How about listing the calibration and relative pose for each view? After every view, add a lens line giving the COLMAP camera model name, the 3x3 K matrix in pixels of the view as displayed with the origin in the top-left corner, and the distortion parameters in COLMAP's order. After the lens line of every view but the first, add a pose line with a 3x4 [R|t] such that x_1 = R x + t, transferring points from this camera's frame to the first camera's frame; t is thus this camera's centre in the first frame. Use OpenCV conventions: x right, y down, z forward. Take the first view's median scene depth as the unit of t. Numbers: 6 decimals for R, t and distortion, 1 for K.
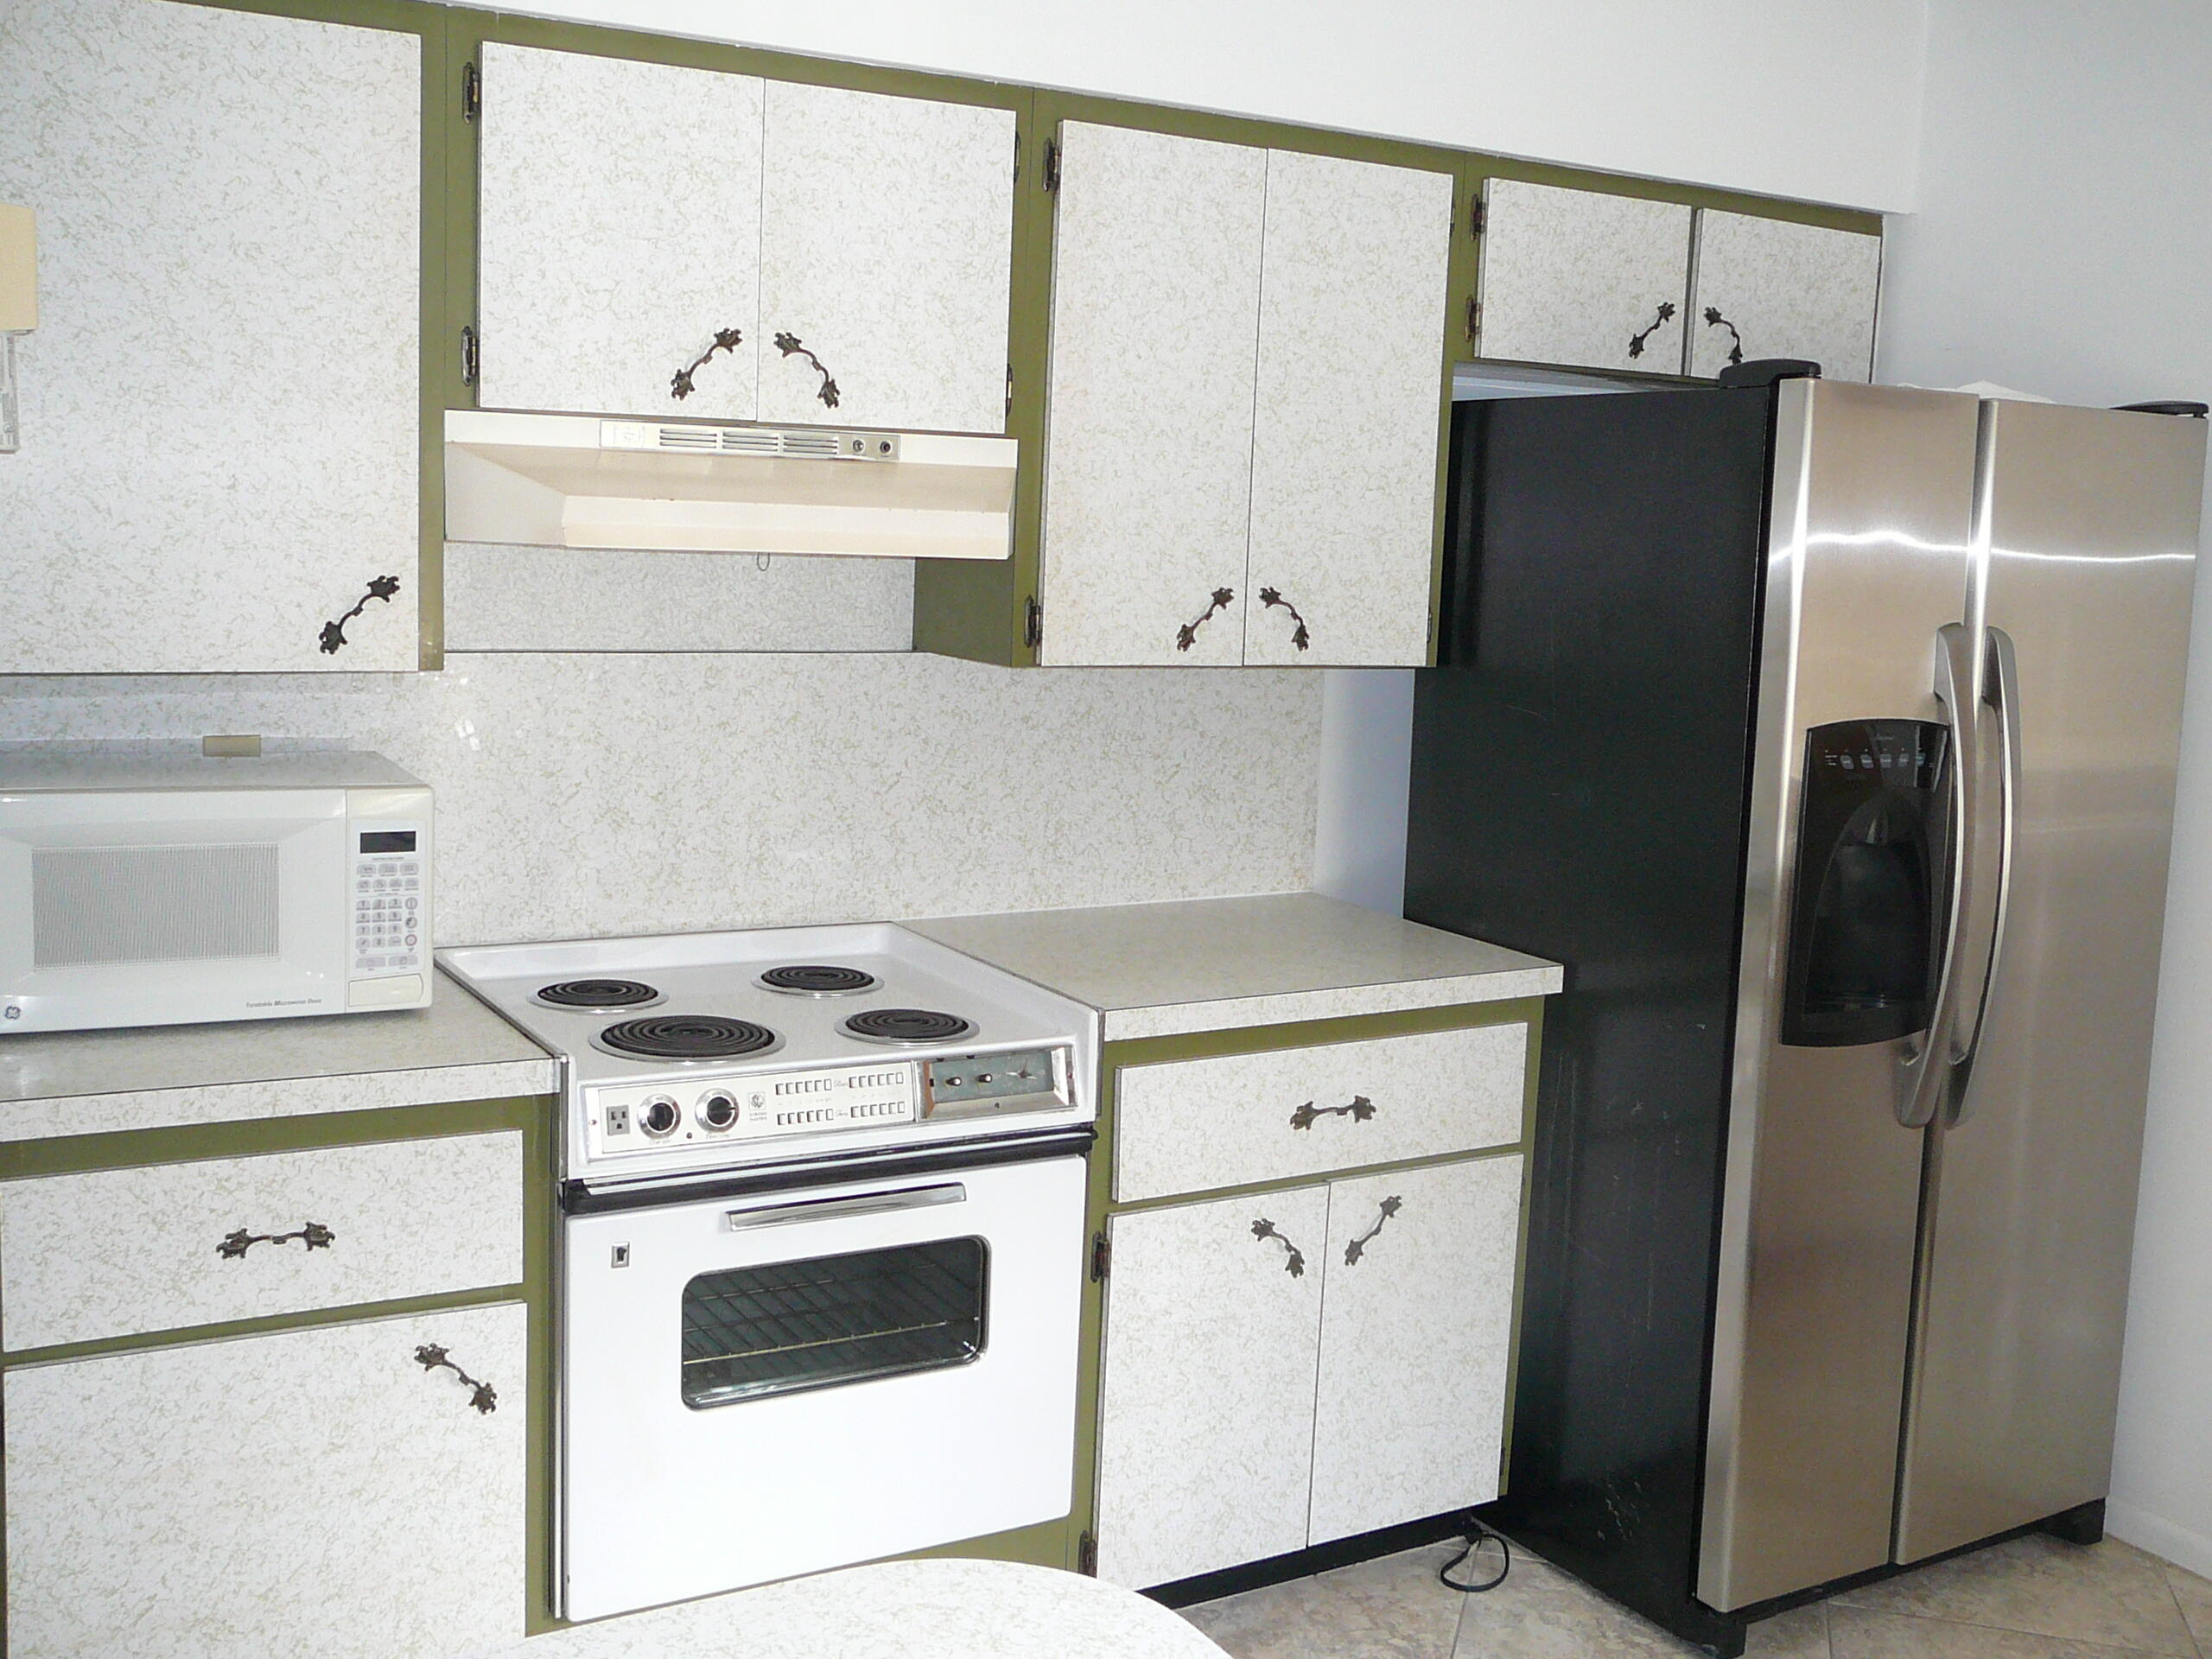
lens RADIAL K [[2279.5, 0, 1137.7], [0, 2279.5, 820.3], [0, 0, 1]] dist [-0.113189, 0.174967]
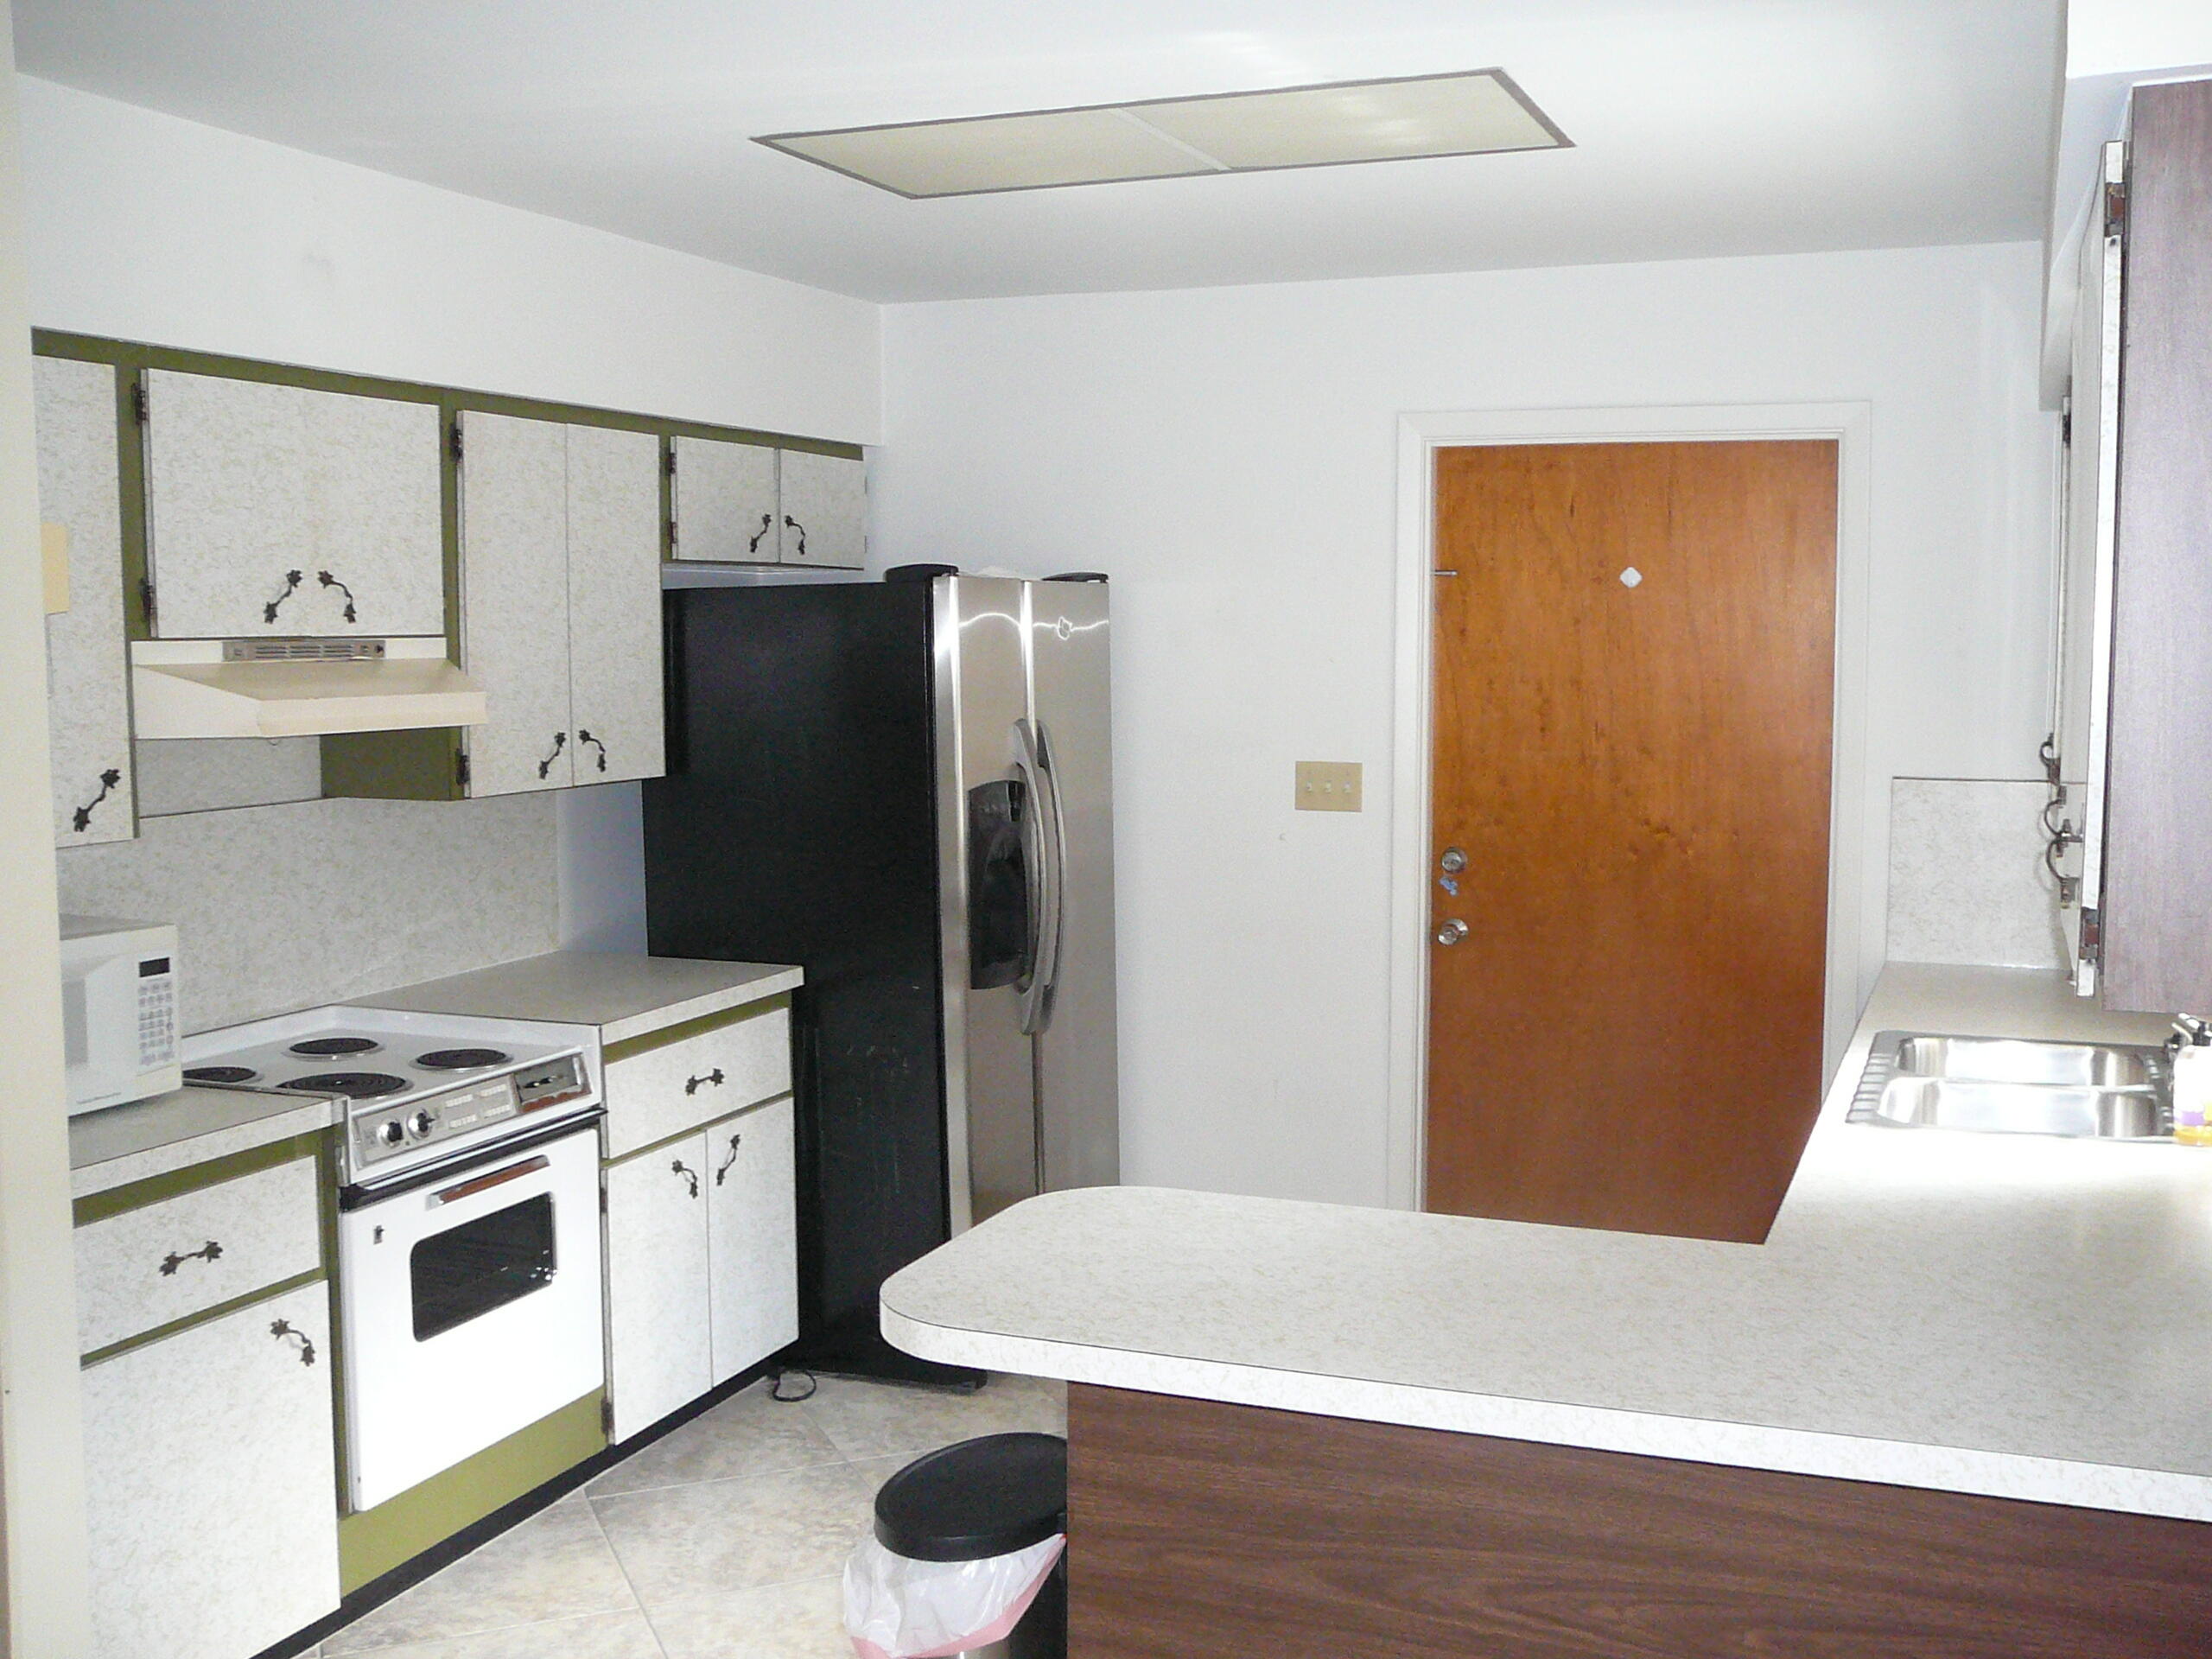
lens RADIAL K [[2279.5, 0, 1137.7], [0, 2279.5, 820.3], [0, 0, 1]] dist [-0.113189, 0.174967]
pose [[0.790627, -0.096430, 0.604658, -0.562967], [0.120168, 0.992753, 0.001197, -0.007047], [-0.600391, 0.071714, 0.796485, -0.347113]]
